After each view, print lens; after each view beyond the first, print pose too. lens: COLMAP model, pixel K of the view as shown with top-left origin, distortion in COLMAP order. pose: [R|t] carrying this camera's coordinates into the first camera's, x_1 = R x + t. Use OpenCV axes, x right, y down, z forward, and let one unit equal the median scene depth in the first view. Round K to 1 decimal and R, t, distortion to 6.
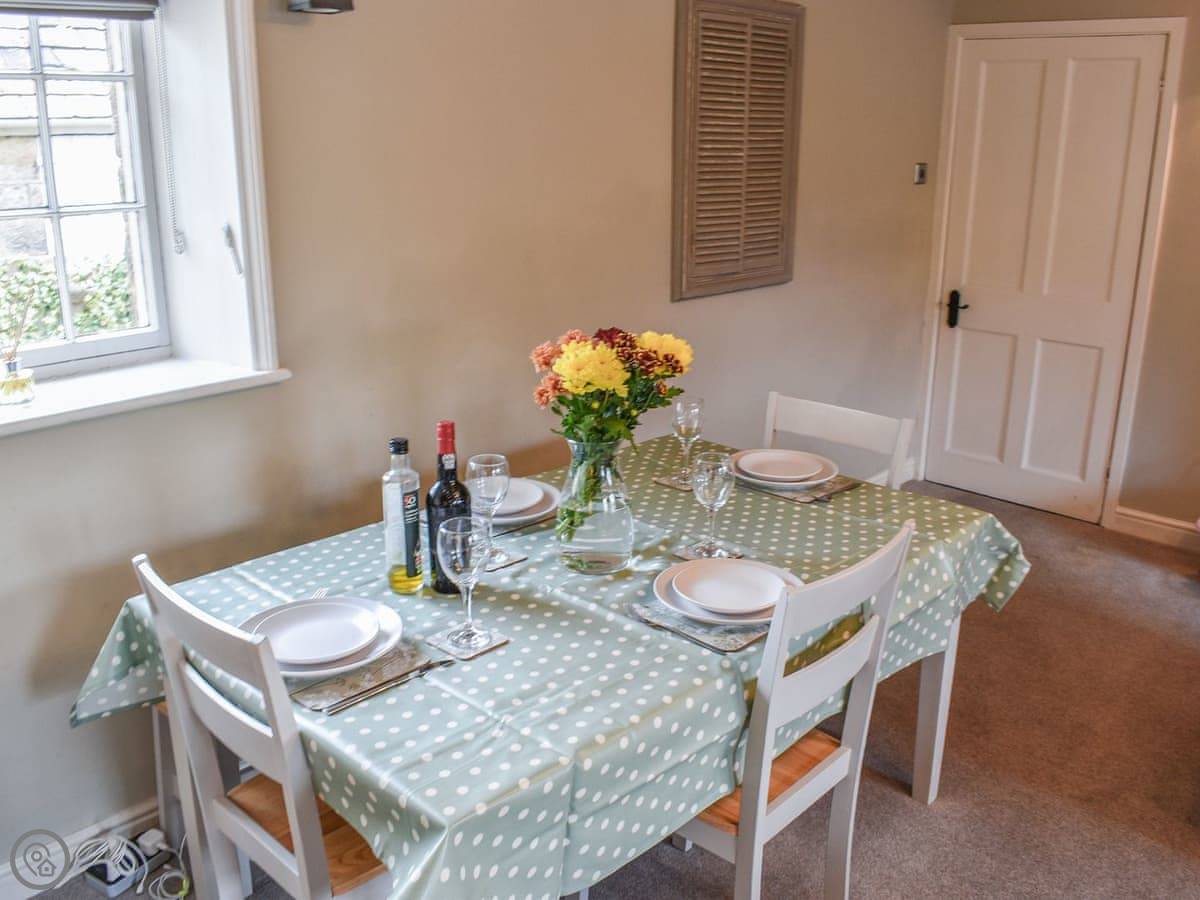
lens RADIAL K [[1054.0, 0, 581.3], [0, 1054.0, 449.8], [0, 0, 1]] dist [-0.091076, -0.006109]
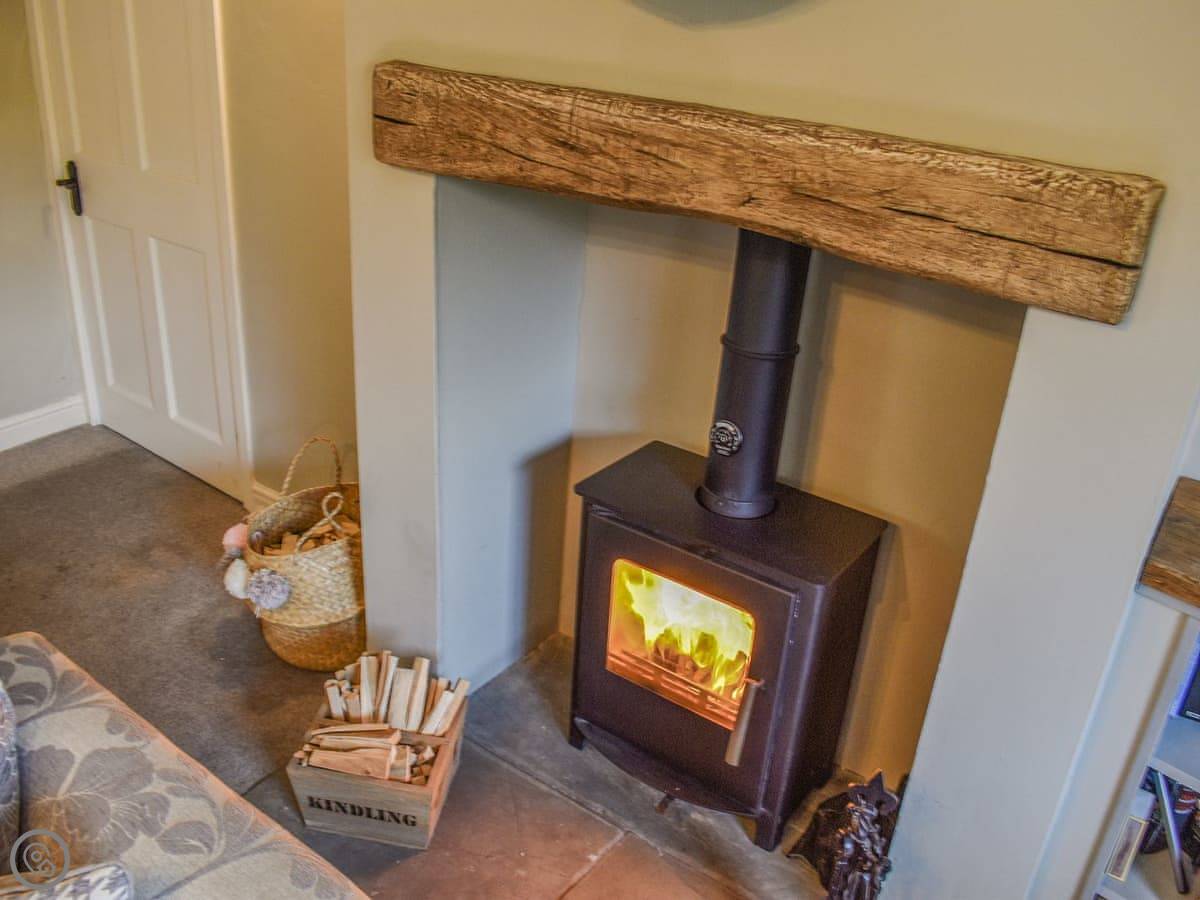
lens RADIAL K [[1054.0, 0, 581.3], [0, 1054.0, 449.8], [0, 0, 1]] dist [-0.091076, -0.006109]
pose [[0.991075, -0.014314, 0.132538, 0.601345], [-0.006420, 0.987941, 0.154699, -0.071239], [-0.133154, -0.154169, 0.979031, 0.260326]]
